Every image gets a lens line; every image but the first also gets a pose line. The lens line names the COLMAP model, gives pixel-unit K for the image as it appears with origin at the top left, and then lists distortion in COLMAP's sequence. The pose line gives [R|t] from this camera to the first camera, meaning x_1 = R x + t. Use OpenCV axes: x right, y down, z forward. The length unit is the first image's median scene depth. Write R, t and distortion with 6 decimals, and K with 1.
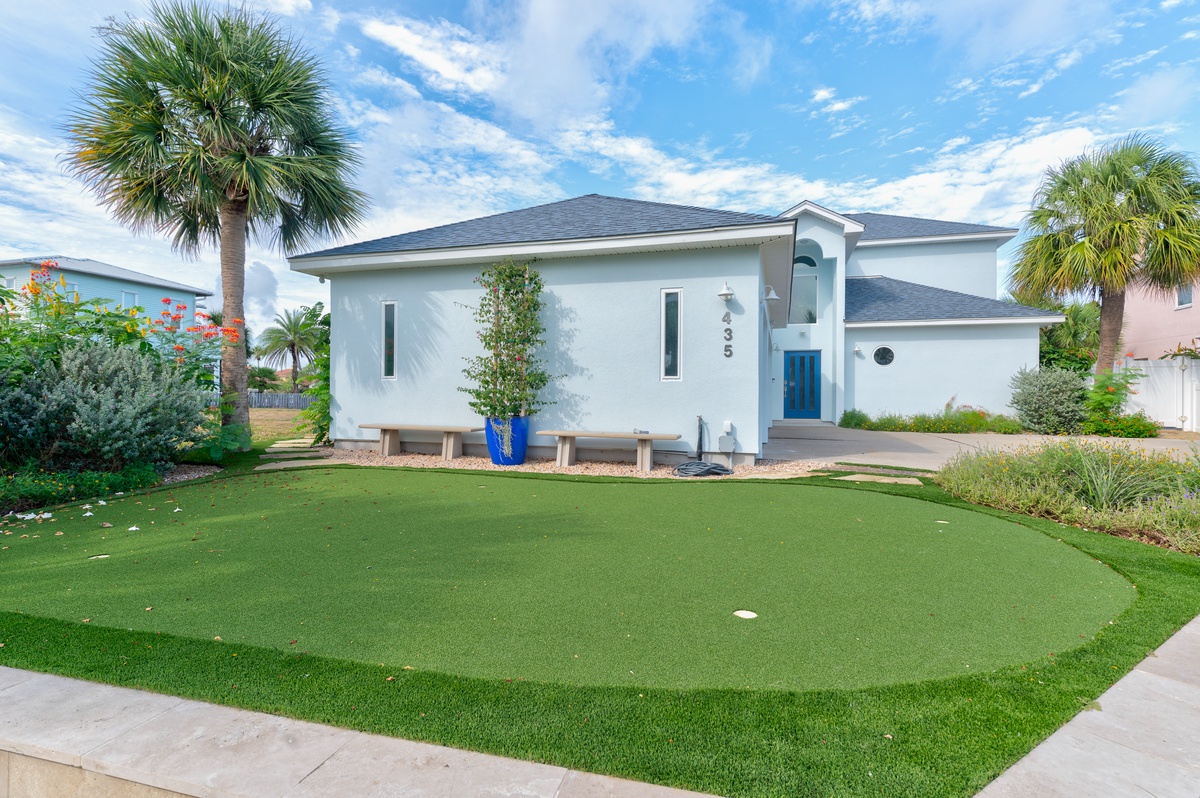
lens RADIAL K [[604.7, 0, 600.0], [0, 604.7, 399.0], [0, 0, 1]] dist [0.001342, -0.000130]
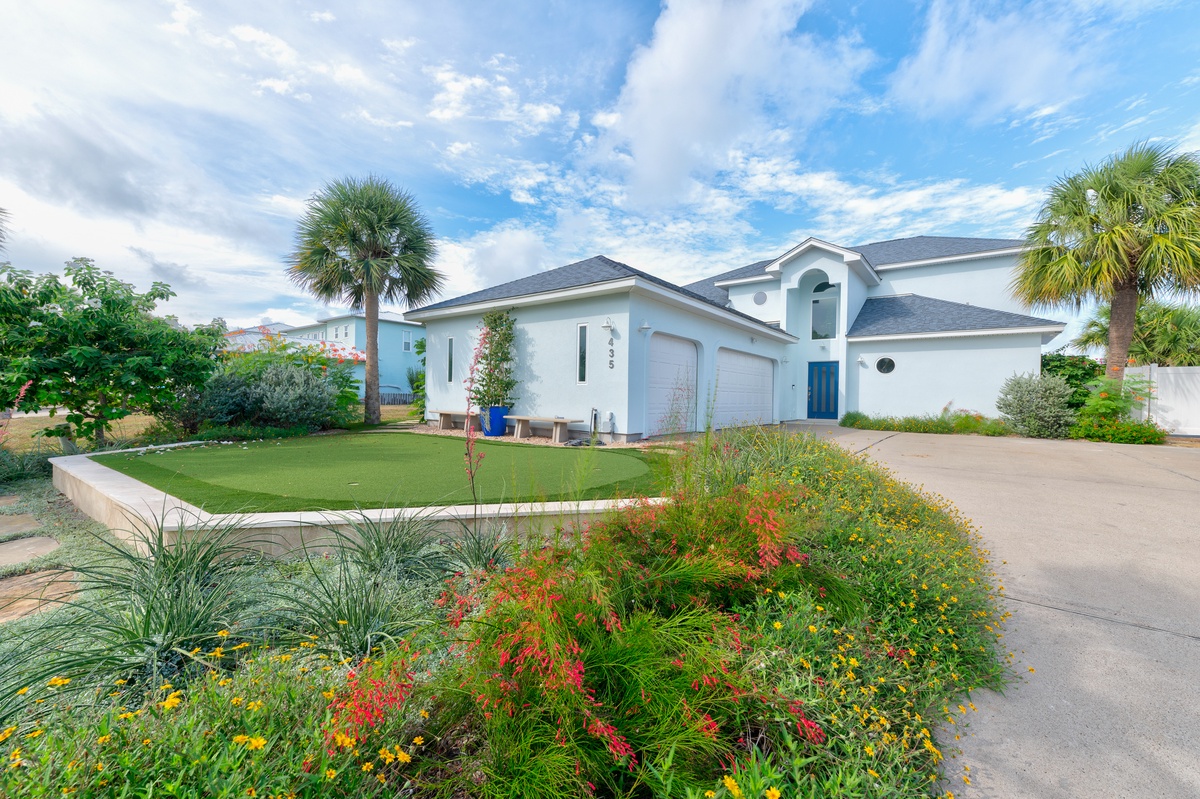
lens RADIAL K [[498.0, 0, 598.1], [0, 498.0, 397.9], [0, 0, 1]] dist [0.004020, -0.000105]
pose [[0.934365, 0.010241, -0.356170, 0.480029], [-0.014903, 0.999835, -0.010346, 0.012932], [0.356005, 0.014975, 0.934364, -0.119448]]
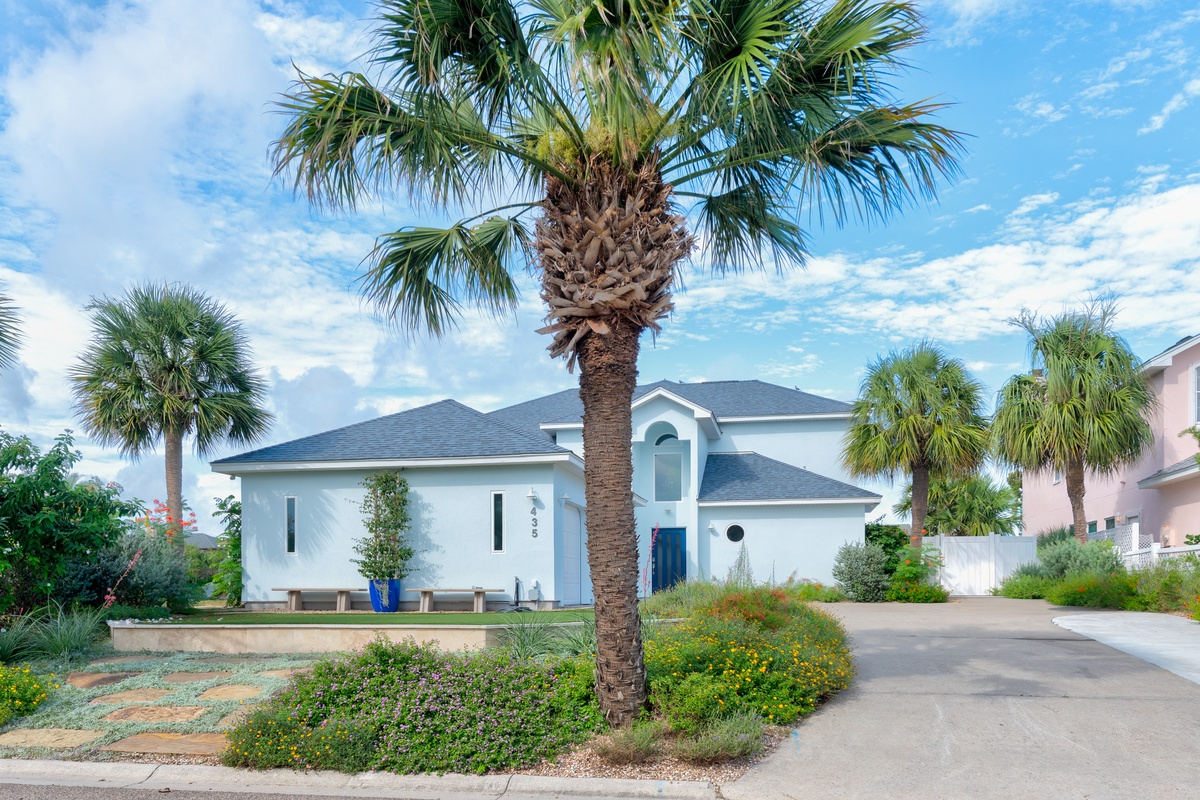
lens RADIAL K [[1040.8, 0, 616.6], [0, 1040.8, 586.9], [0, 0, 1]] dist [0.003780, 0.019148]
pose [[0.993212, -0.010941, 0.115802, 0.087206], [0.012715, 0.999813, -0.014590, 0.073519], [-0.115620, 0.015963, 0.993165, -1.242256]]
